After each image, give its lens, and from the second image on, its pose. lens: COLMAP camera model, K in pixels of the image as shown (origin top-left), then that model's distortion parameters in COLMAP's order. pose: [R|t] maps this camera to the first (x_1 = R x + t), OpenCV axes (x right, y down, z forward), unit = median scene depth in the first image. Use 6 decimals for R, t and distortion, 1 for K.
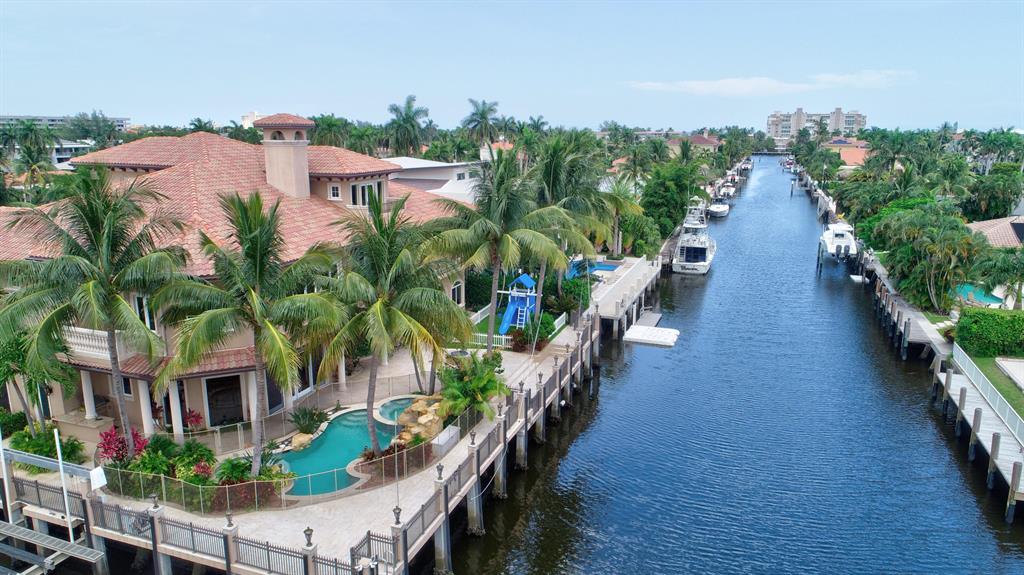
lens RADIAL K [[691.4, 0, 512.0], [0, 691.4, 287.5], [0, 0, 1]] dist [-0.000562, 0.000902]
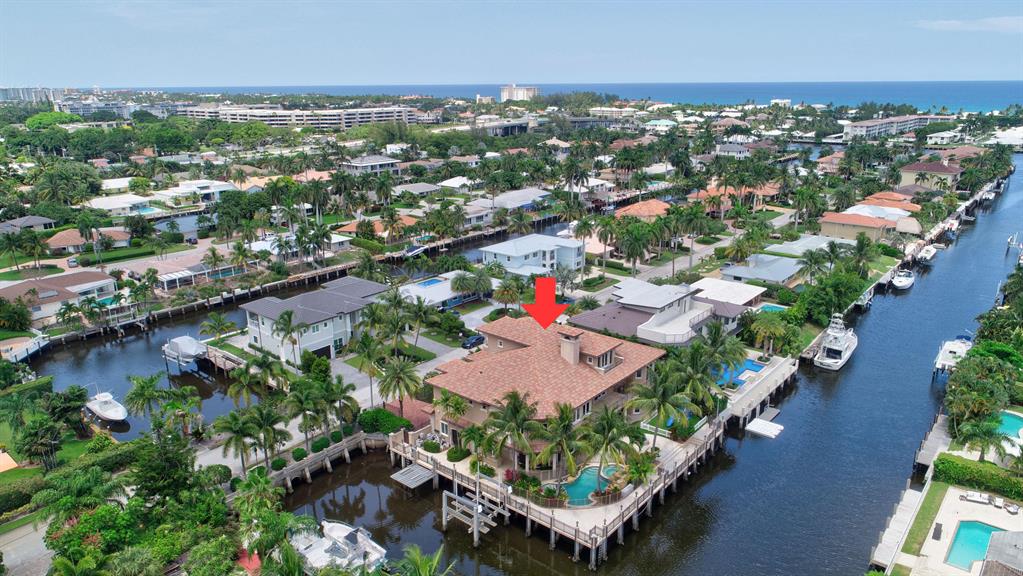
lens RADIAL K [[690.7, 0, 511.5], [0, 690.7, 288.0], [0, 0, 1]] dist [-0.000562, 0.000902]
pose [[0.940868, 0.084265, -0.328127, 0.269676], [-0.062277, 0.995086, 0.076972, -0.678910], [0.333001, -0.051985, 0.941492, -1.464706]]
